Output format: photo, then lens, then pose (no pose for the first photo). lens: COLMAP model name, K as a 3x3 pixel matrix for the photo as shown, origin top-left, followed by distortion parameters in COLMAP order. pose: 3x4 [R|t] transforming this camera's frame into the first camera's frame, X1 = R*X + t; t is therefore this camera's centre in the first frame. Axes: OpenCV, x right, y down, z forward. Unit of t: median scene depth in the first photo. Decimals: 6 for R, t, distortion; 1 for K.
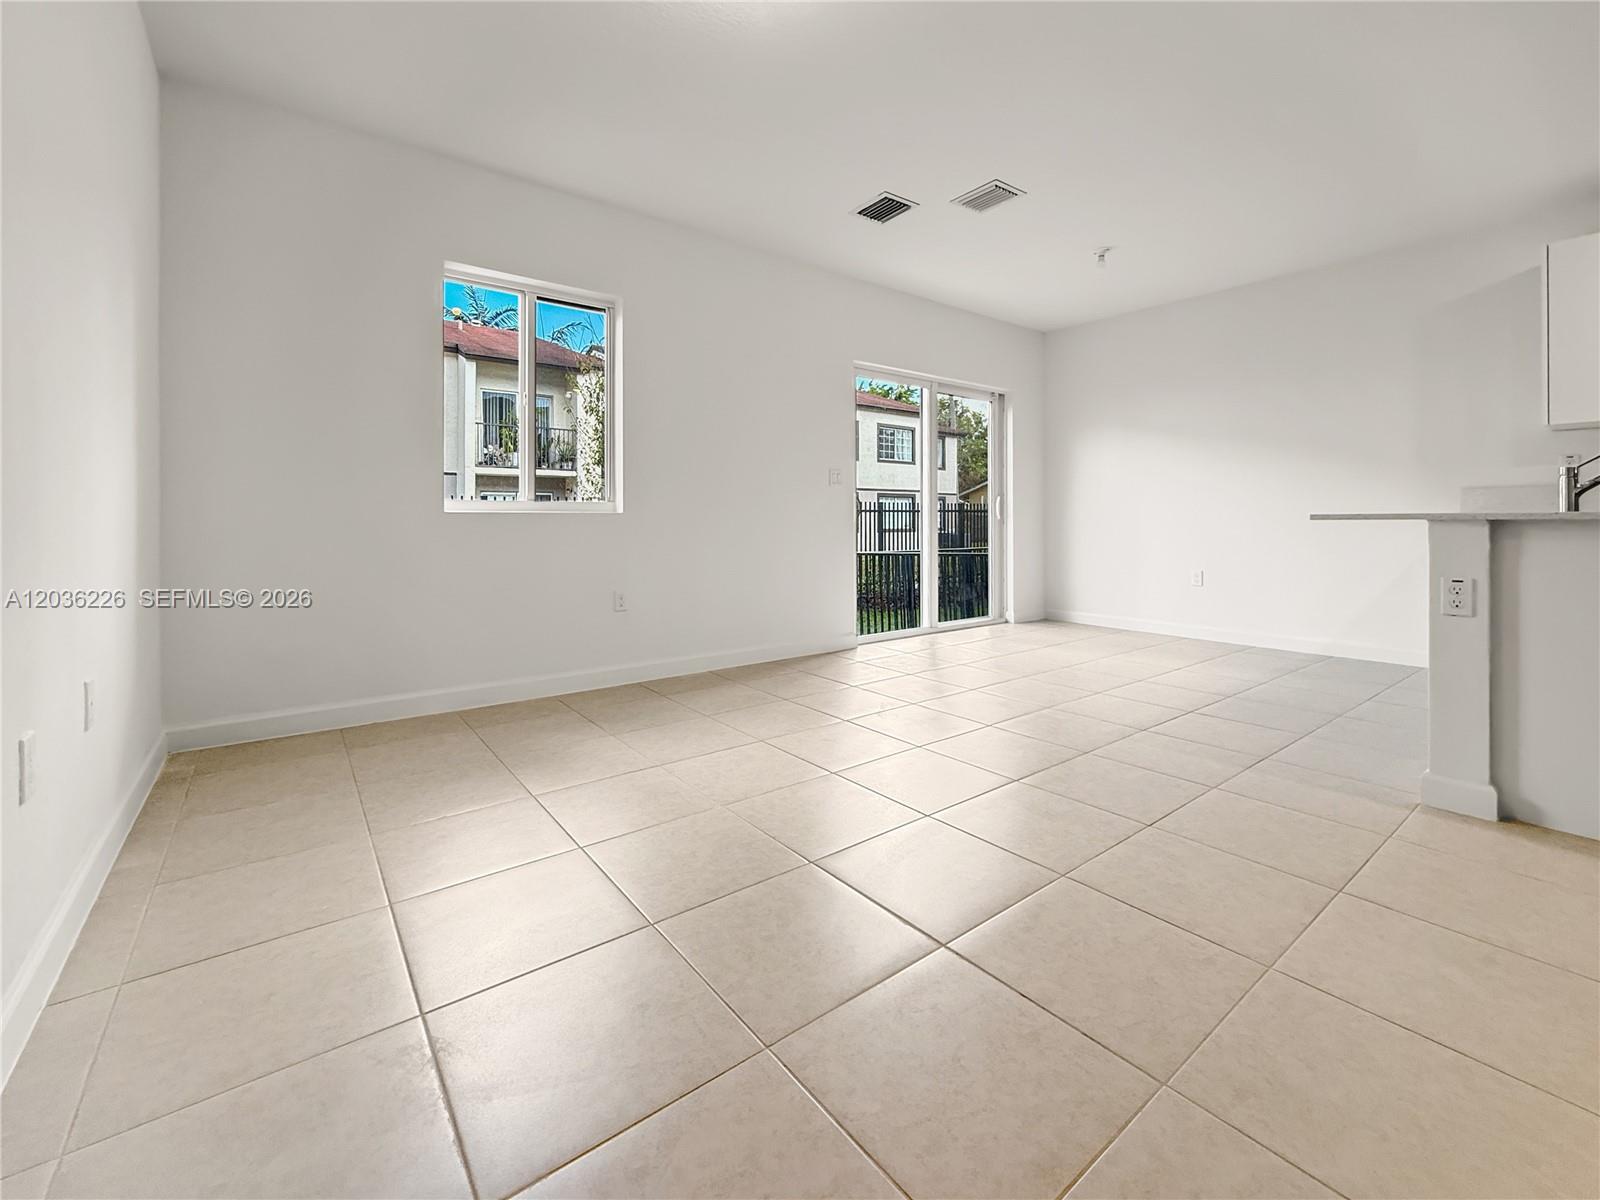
lens RADIAL K [[681.3, 0, 805.0], [0, 681.3, 515.1], [0, 0, 1]] dist [0.001116, 0.000131]
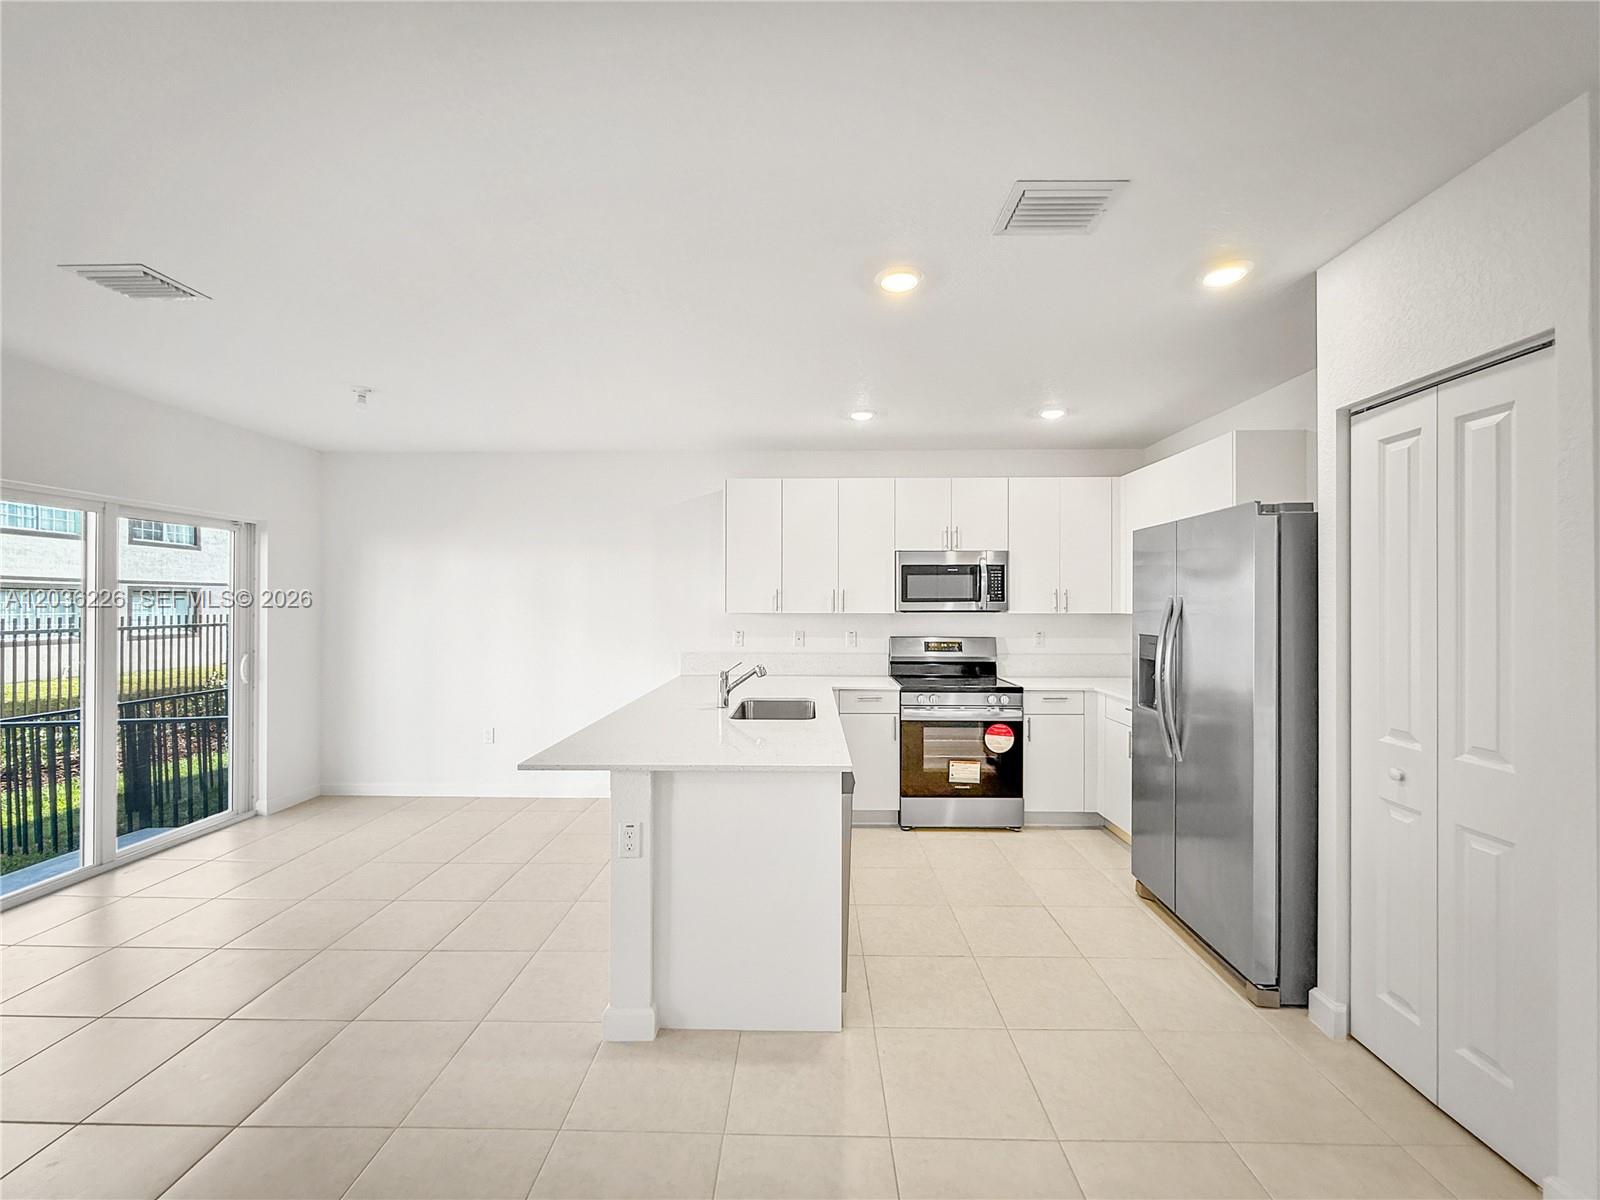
lens RADIAL K [[644.3, 0, 800.0], [0, 644.3, 600.0], [0, 0, 1]] dist [0.000166, -0.000181]
pose [[0.630934, 0.004630, 0.775822, 0.156264], [-0.004263, 0.999988, -0.002501, -0.125082], [-0.775824, -0.001729, 0.630947, 0.066968]]
